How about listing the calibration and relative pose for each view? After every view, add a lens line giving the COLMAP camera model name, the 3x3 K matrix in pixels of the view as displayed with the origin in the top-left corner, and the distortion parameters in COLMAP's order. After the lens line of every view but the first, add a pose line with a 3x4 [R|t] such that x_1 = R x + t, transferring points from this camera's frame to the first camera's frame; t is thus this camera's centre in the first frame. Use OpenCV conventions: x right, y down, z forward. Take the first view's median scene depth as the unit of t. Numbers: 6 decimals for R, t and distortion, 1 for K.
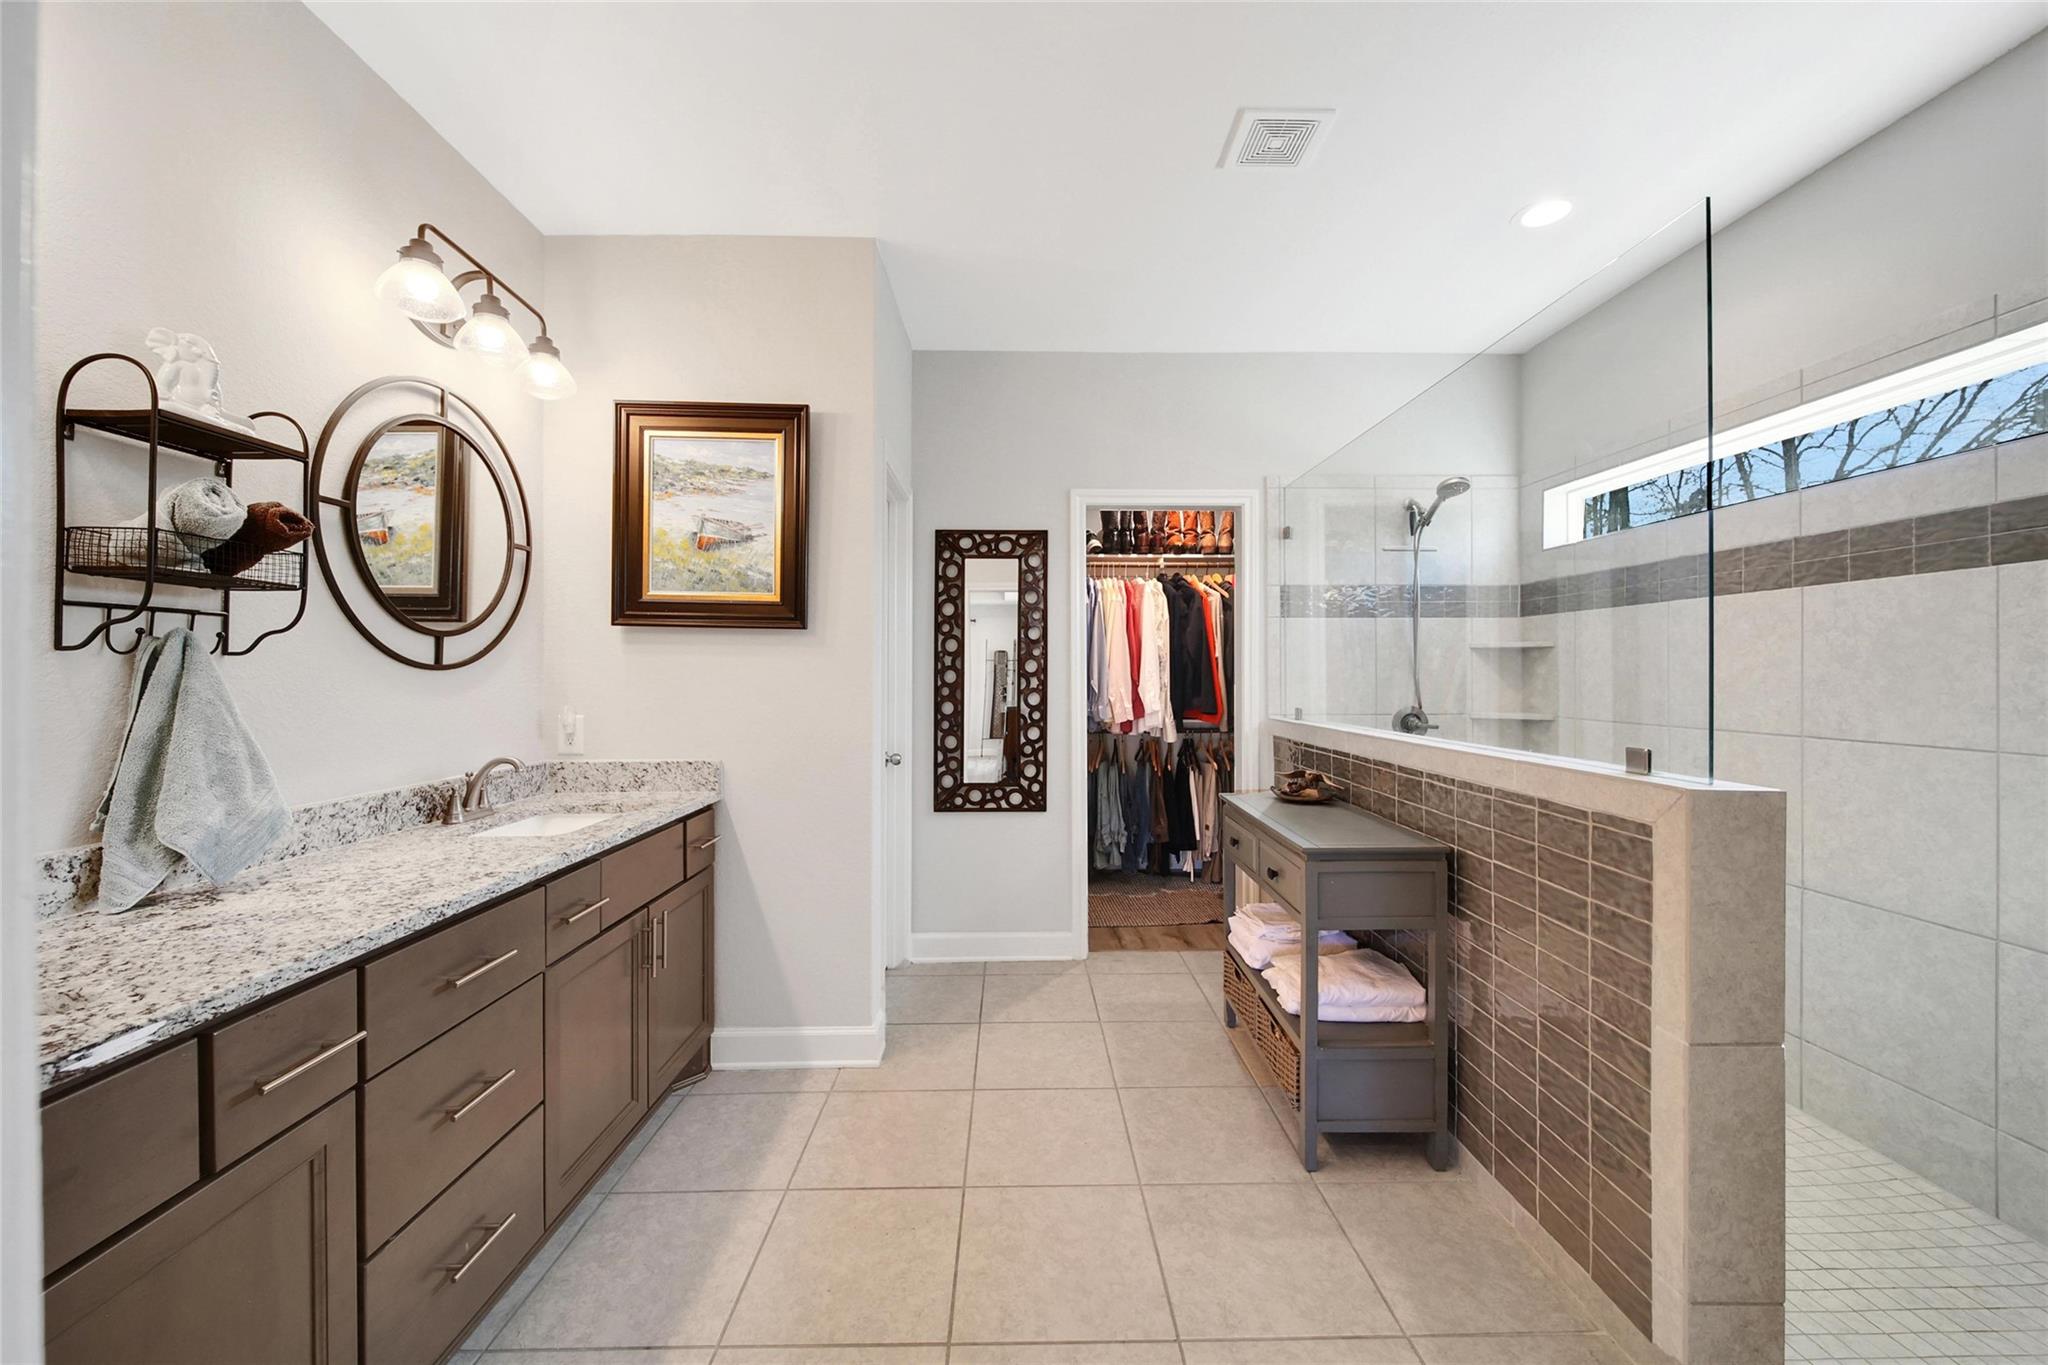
lens RADIAL K [[753.1, 0, 1026.7], [0, 753.1, 668.1], [0, 0, 1]] dist [-0.003923, 0.000029]
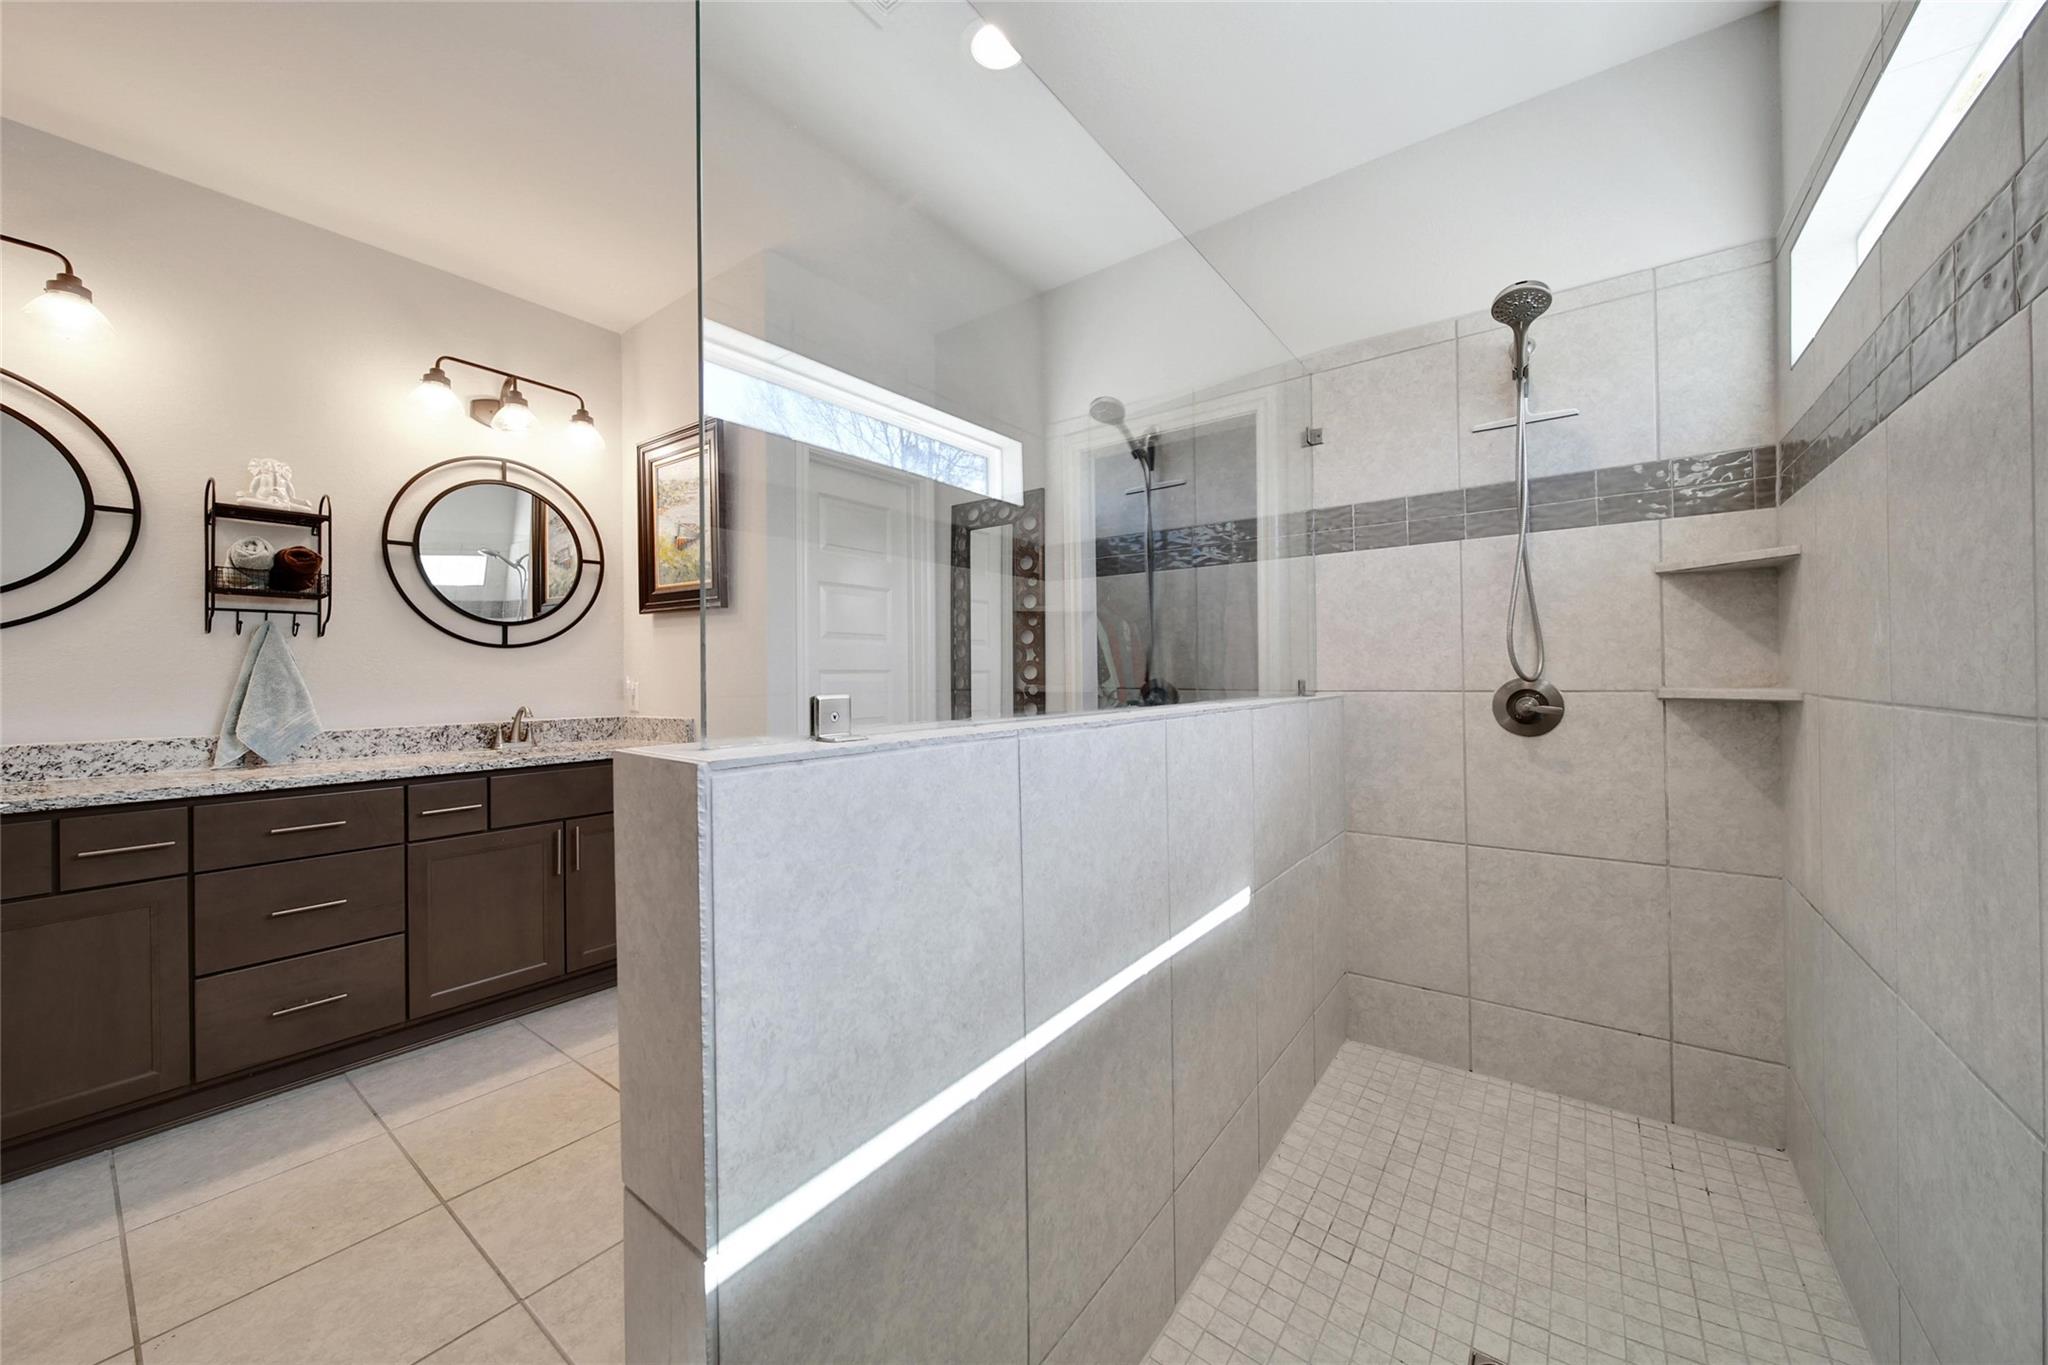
lens RADIAL K [[737.7, 0, 1025.1], [0, 737.7, 672.8], [0, 0, 1]] dist [-0.002085, -0.000248]
pose [[0.790013, -0.011125, -0.612989, 0.944539], [0.015729, 0.999874, 0.002125, 0.065340], [0.612888, -0.011321, 0.790089, 0.473473]]
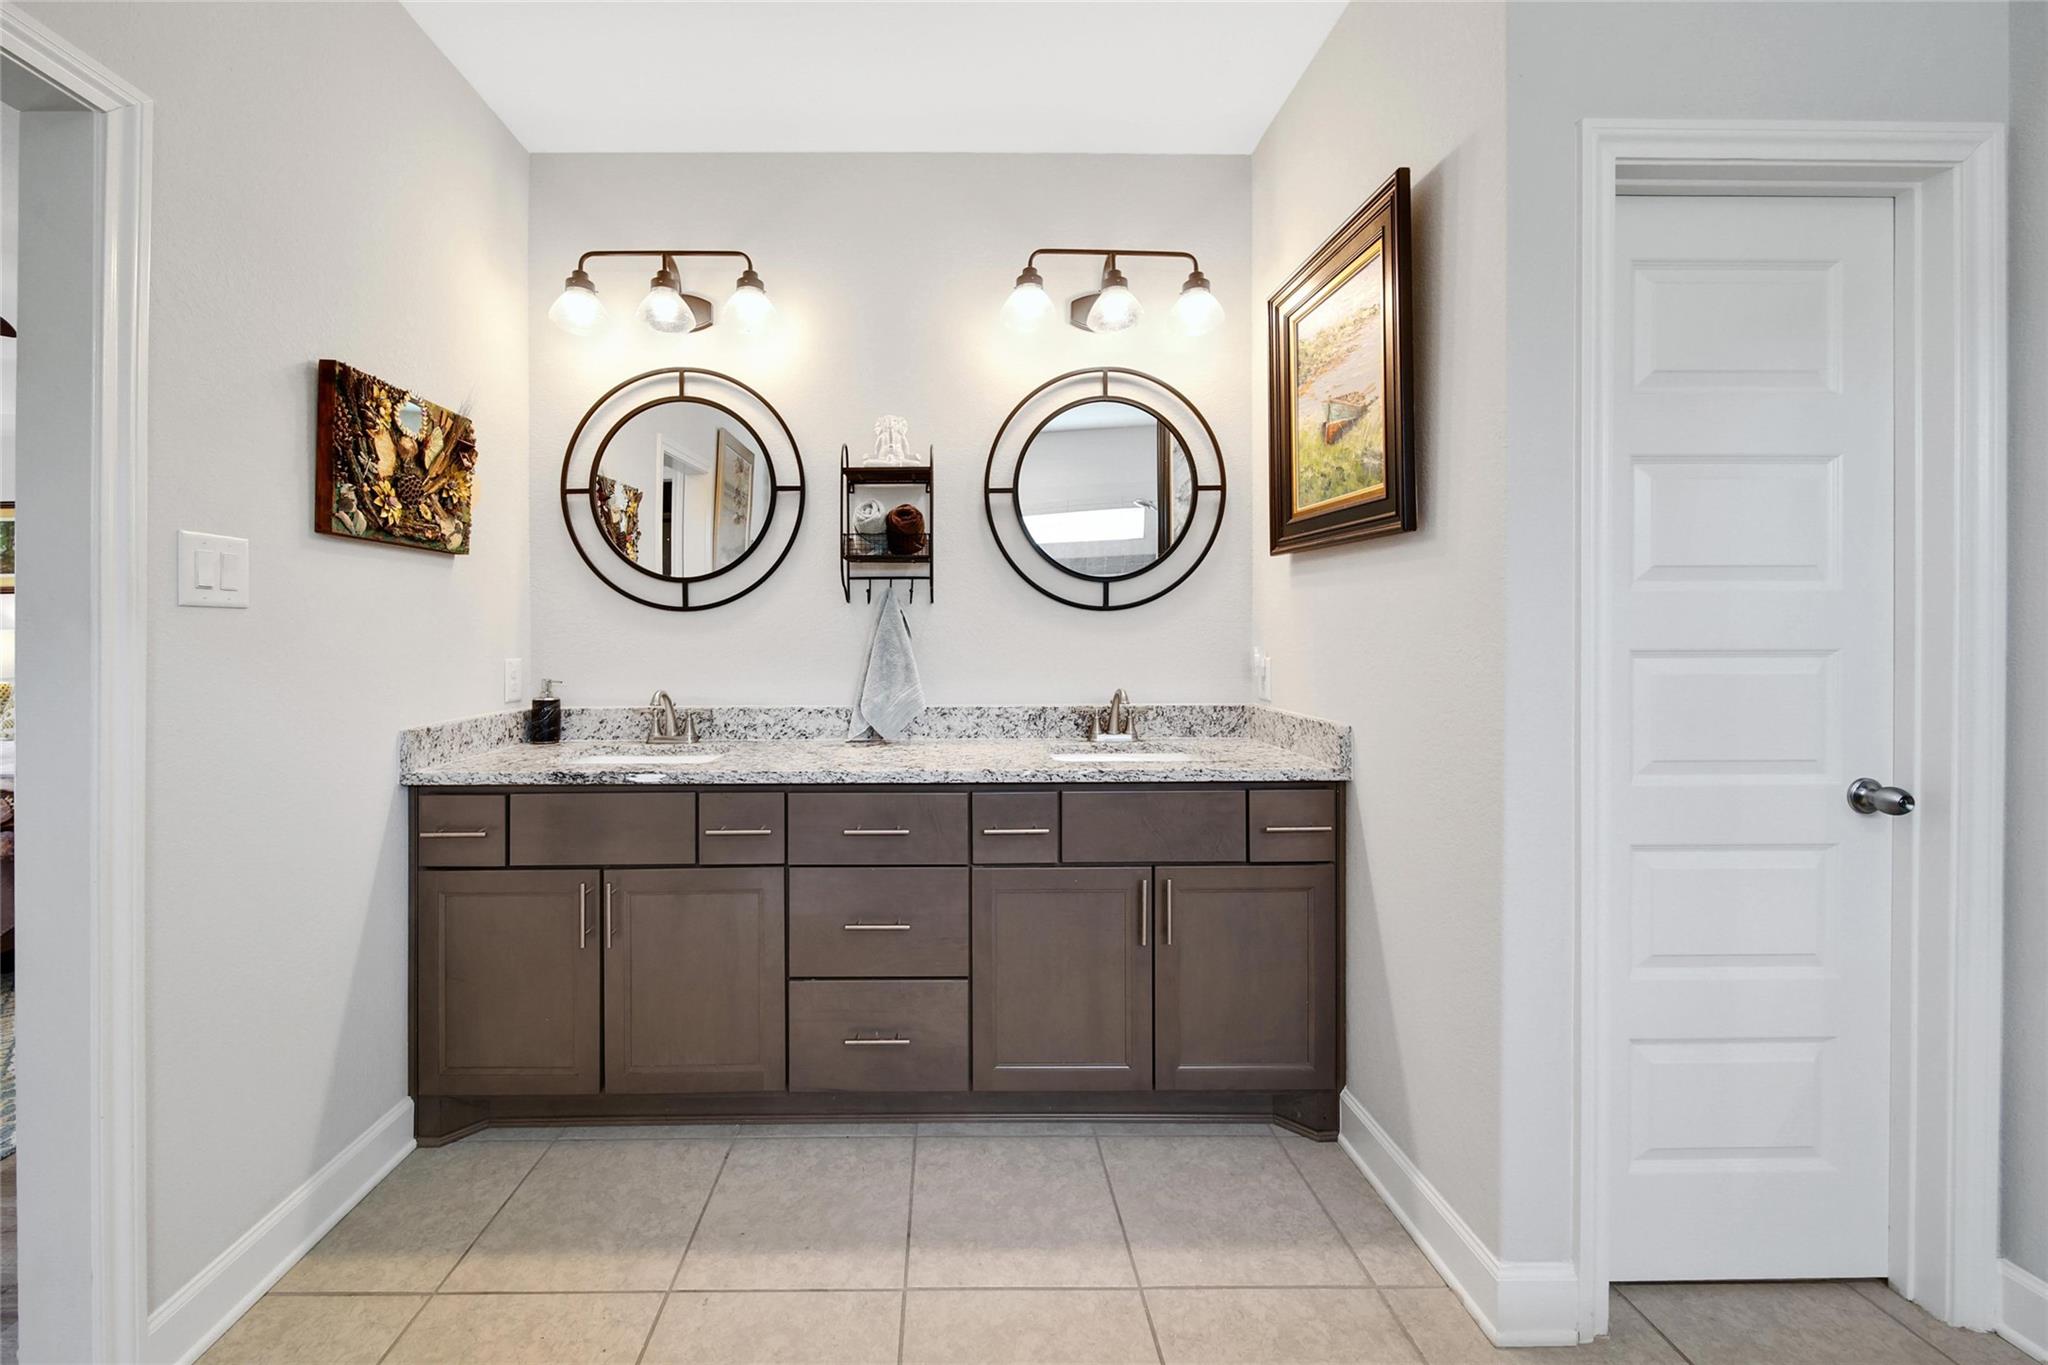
lens RADIAL K [[759.9, 0, 956.4], [0, 759.9, 636.7], [0, 0, 1]] dist [-0.001034, -0.000189]
pose [[-0.004722, 0.004271, -0.999980, 0.409427], [0.011023, 0.999930, 0.004218, 0.035380], [0.999928, -0.011002, -0.004768, 0.772209]]
